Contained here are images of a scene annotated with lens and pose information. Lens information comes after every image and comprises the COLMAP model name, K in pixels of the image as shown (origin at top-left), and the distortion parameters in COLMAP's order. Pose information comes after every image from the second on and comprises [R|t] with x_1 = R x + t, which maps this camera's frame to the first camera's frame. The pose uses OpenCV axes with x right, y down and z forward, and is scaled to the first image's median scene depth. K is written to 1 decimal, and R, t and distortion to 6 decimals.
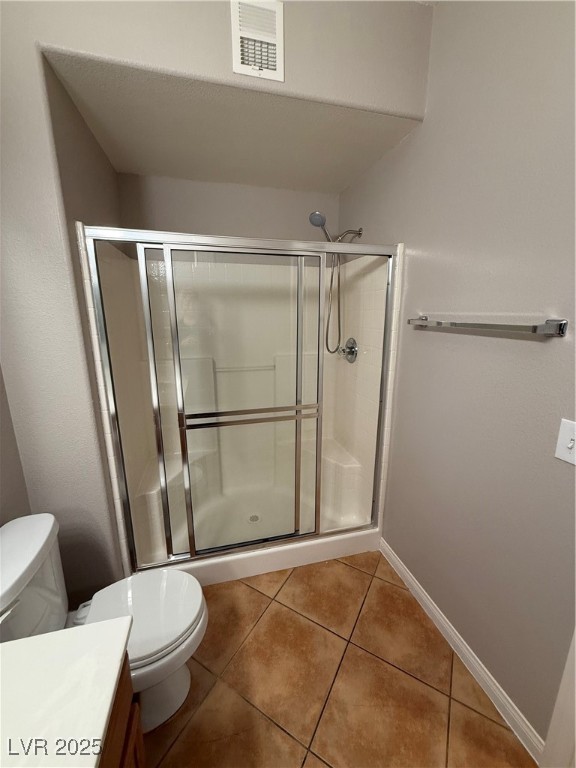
lens RADIAL K [[306.1, 0, 287.9], [0, 306.1, 381.2], [0, 0, 1]] dist [-0.002235, -0.000081]
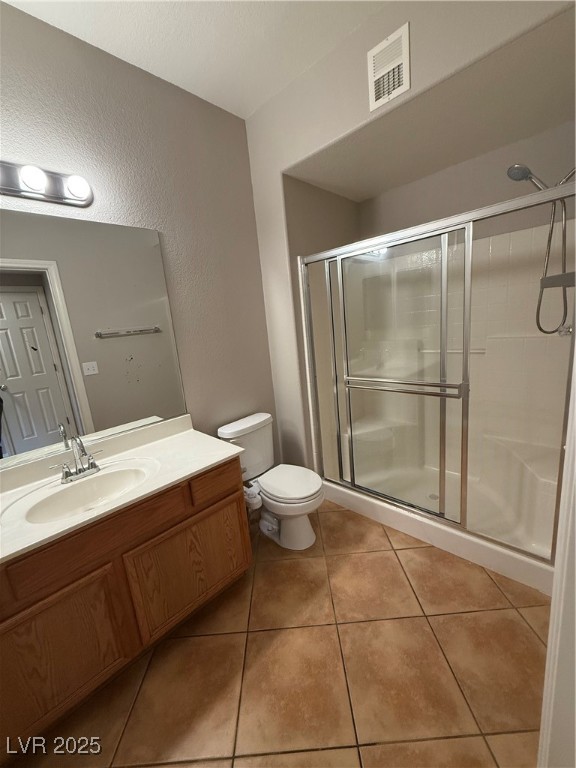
lens RADIAL K [[306.1, 0, 287.9], [0, 306.1, 381.2], [0, 0, 1]] dist [-0.002235, -0.000081]
pose [[0.513160, 0.118042, -0.850137, 0.764069], [-0.096829, 0.992136, 0.079310, 0.049966], [0.852814, 0.041619, 0.520555, 0.058742]]
